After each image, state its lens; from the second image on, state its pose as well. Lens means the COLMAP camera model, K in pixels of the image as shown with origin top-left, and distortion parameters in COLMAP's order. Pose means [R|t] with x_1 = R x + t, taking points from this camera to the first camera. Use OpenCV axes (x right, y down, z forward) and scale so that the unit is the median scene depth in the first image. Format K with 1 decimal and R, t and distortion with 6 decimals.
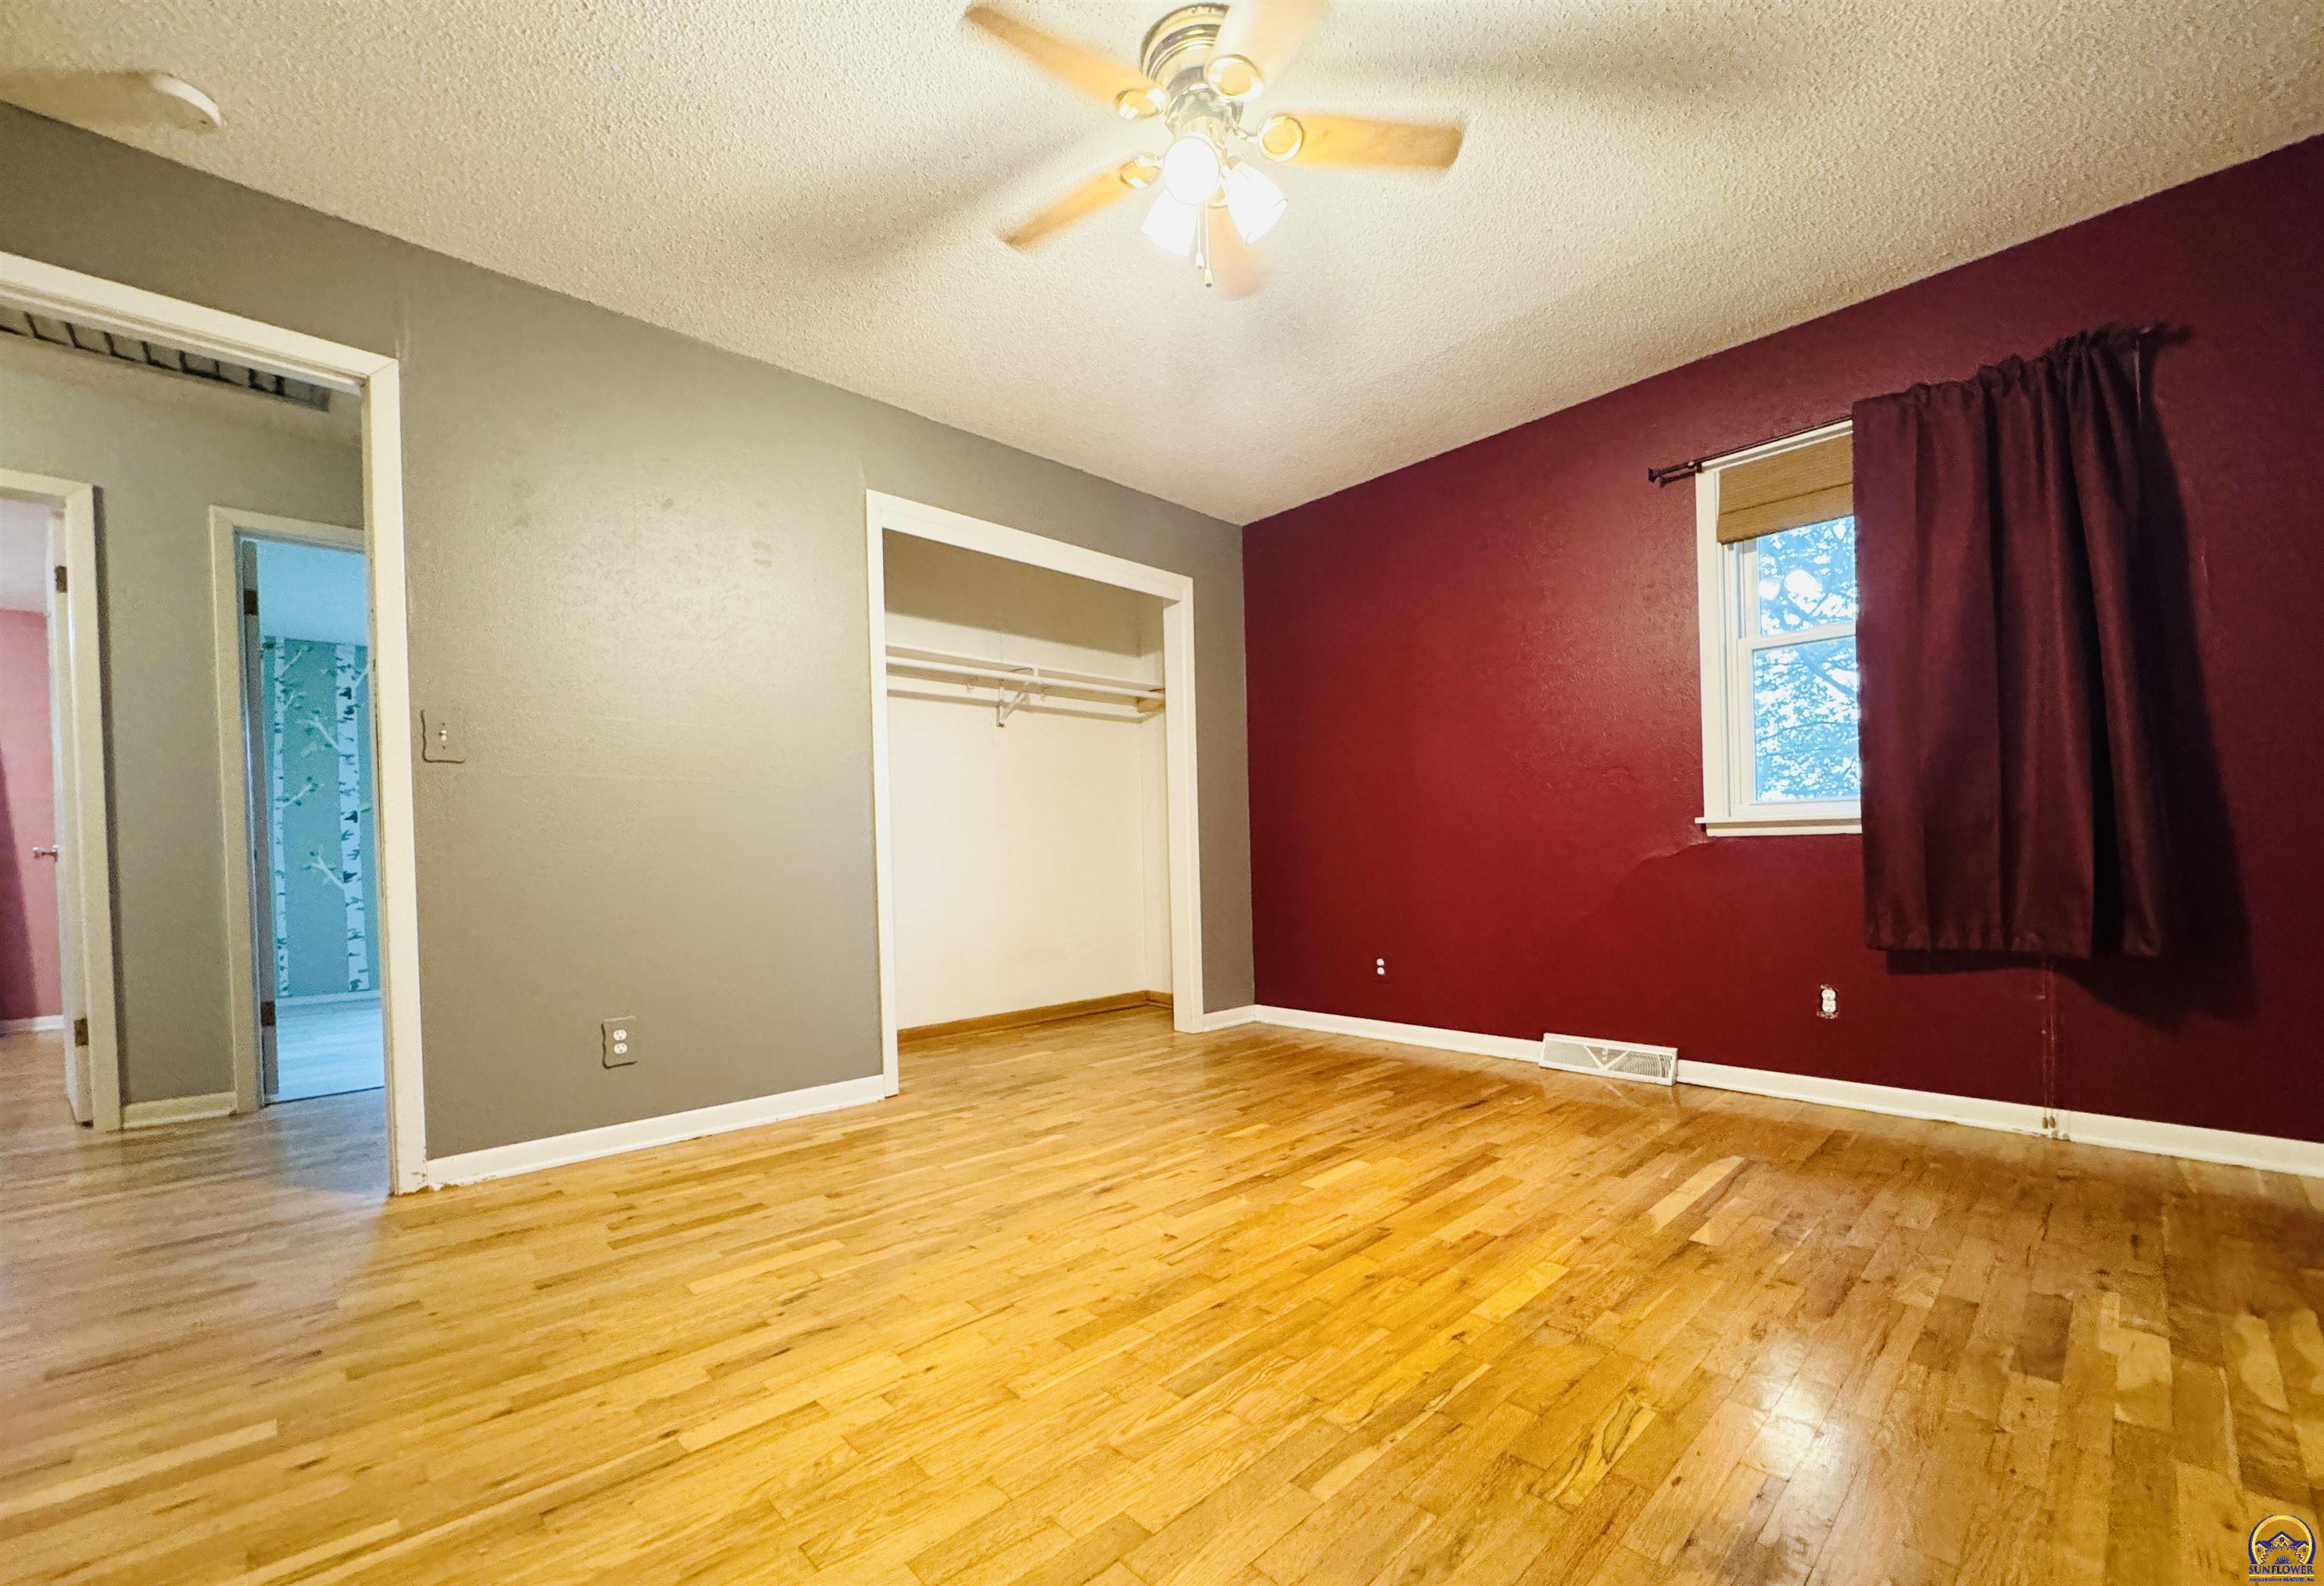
lens RADIAL K [[946.7, 0, 1193.5], [0, 946.7, 857.0], [0, 0, 1]] dist [-0.001077, -0.000252]
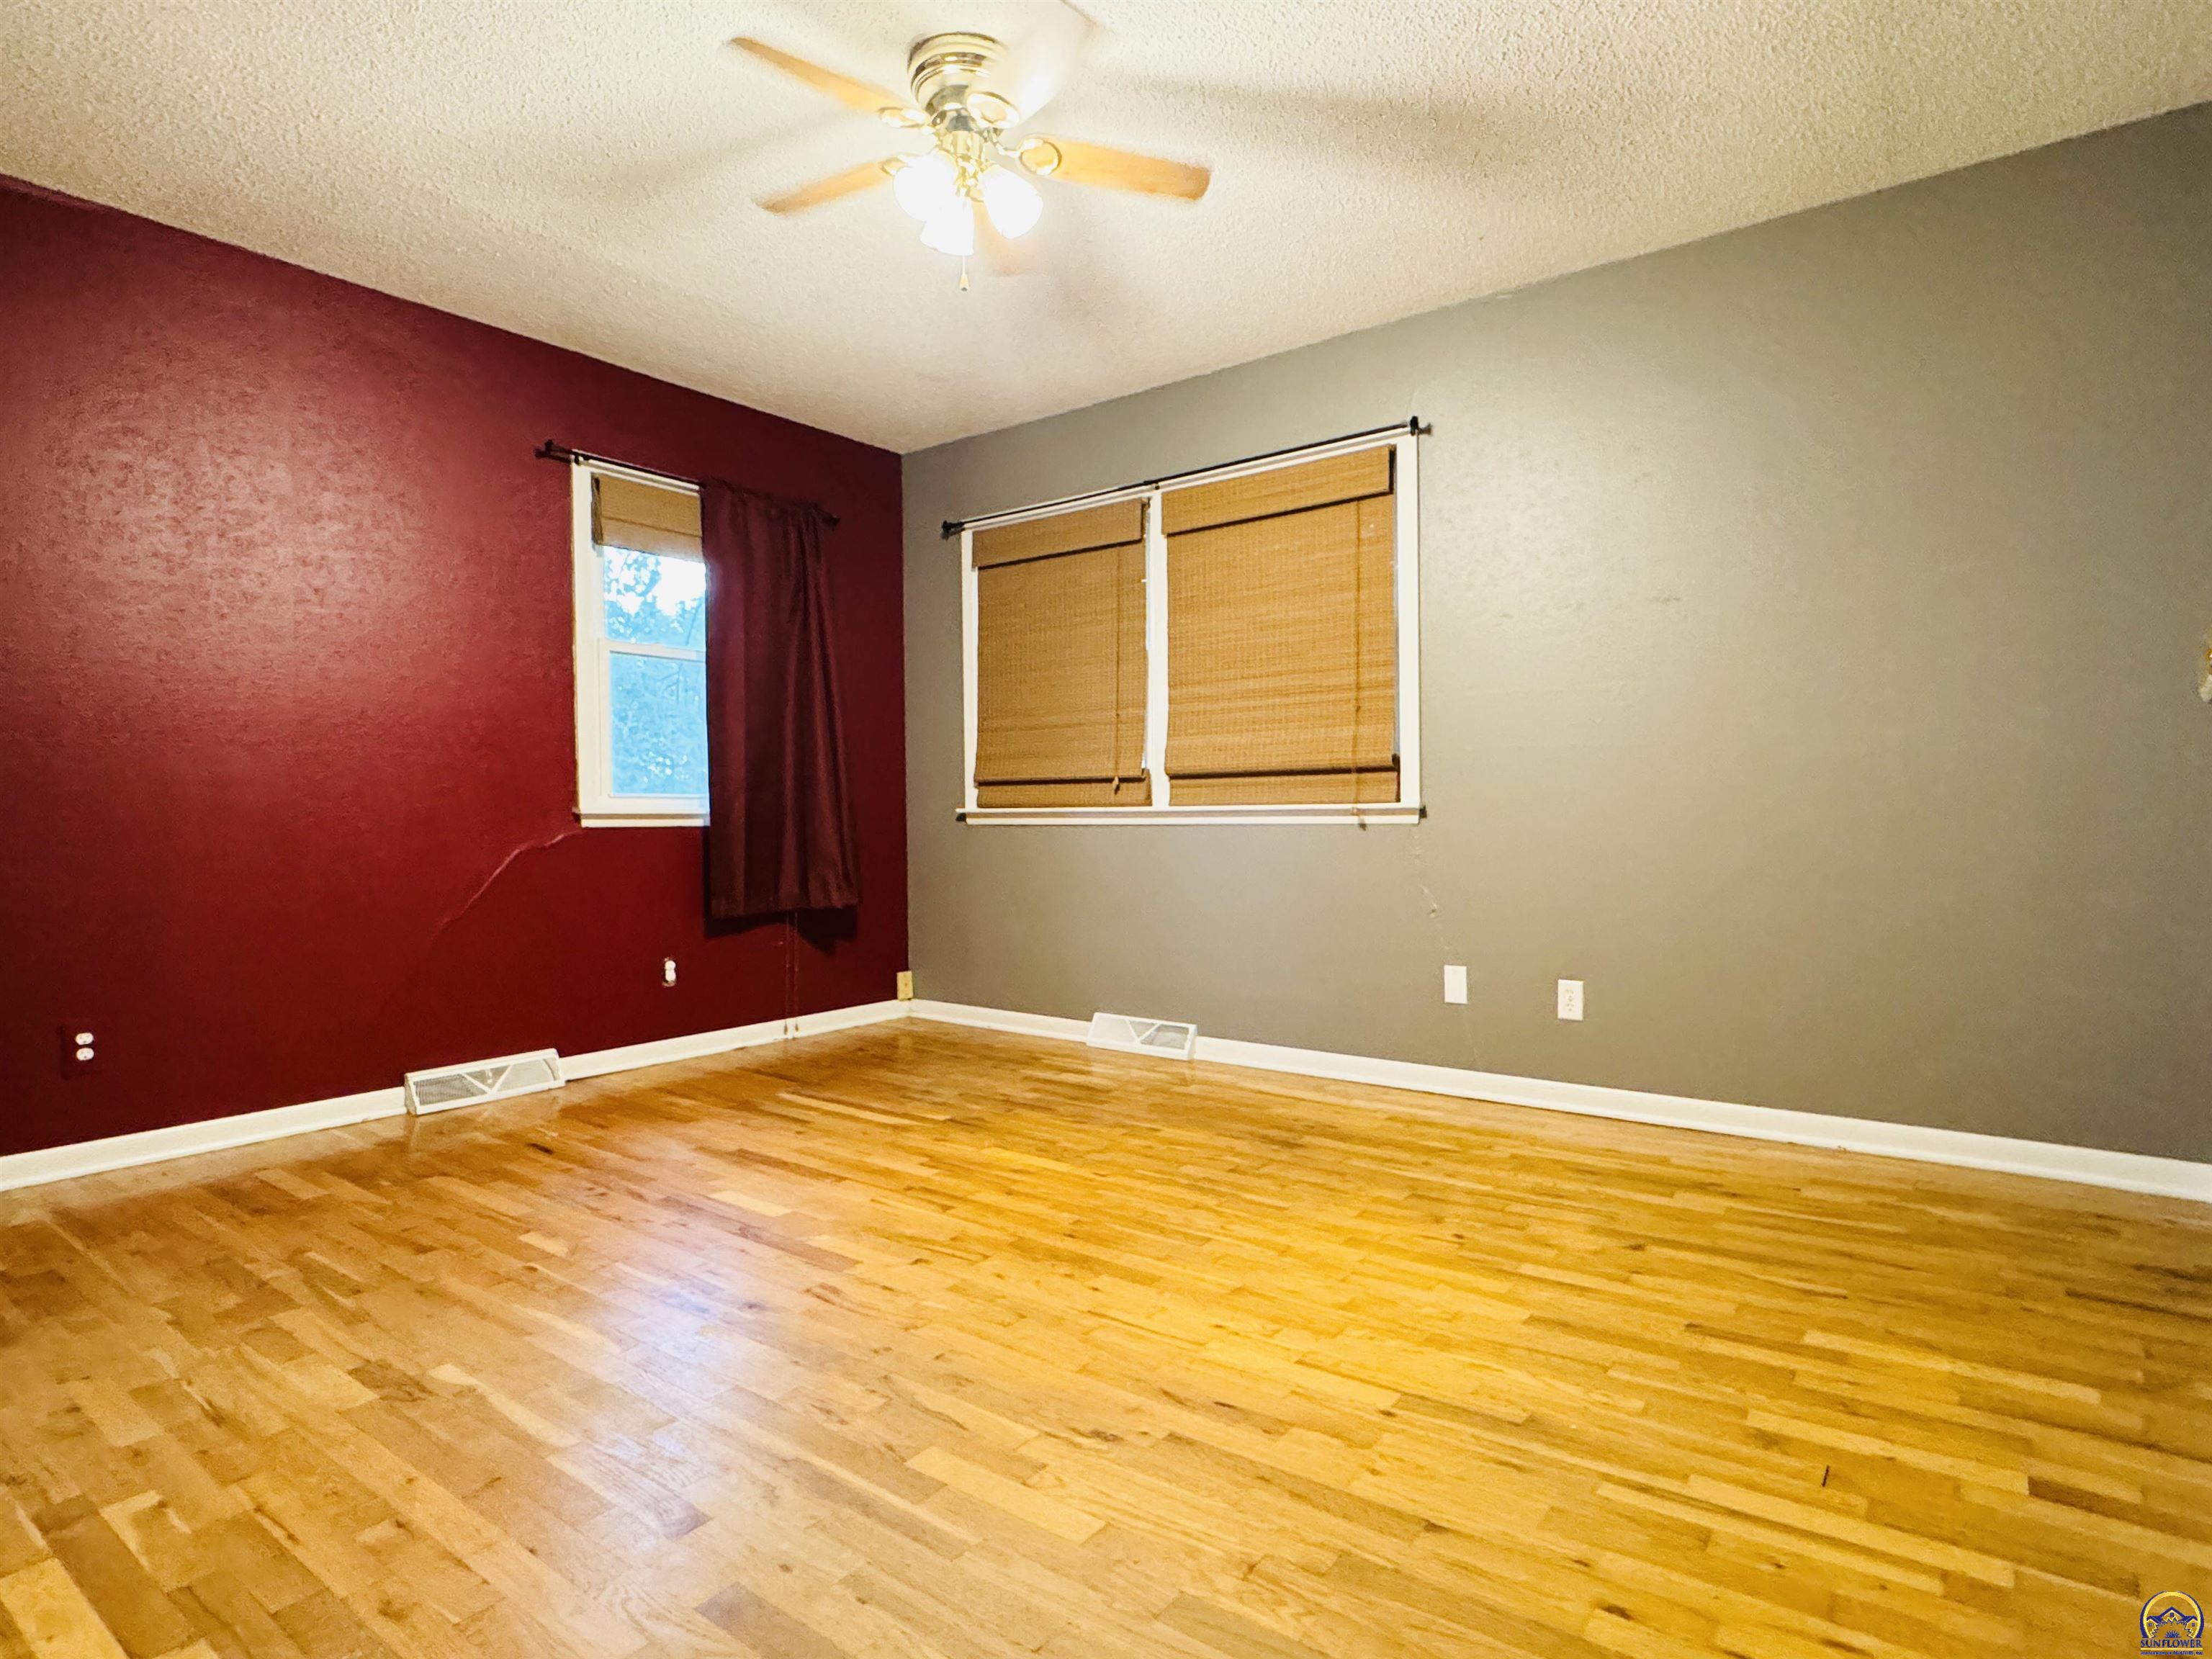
lens RADIAL K [[1158.8, 0, 1105.4], [0, 1158.8, 820.9], [0, 0, 1]] dist [0.000784, 0.000587]
pose [[-0.143999, 0.017700, 0.989419, -0.970917], [0.012333, 0.999794, -0.016091, -0.001474], [-0.989501, 0.009886, -0.144188, 0.819183]]
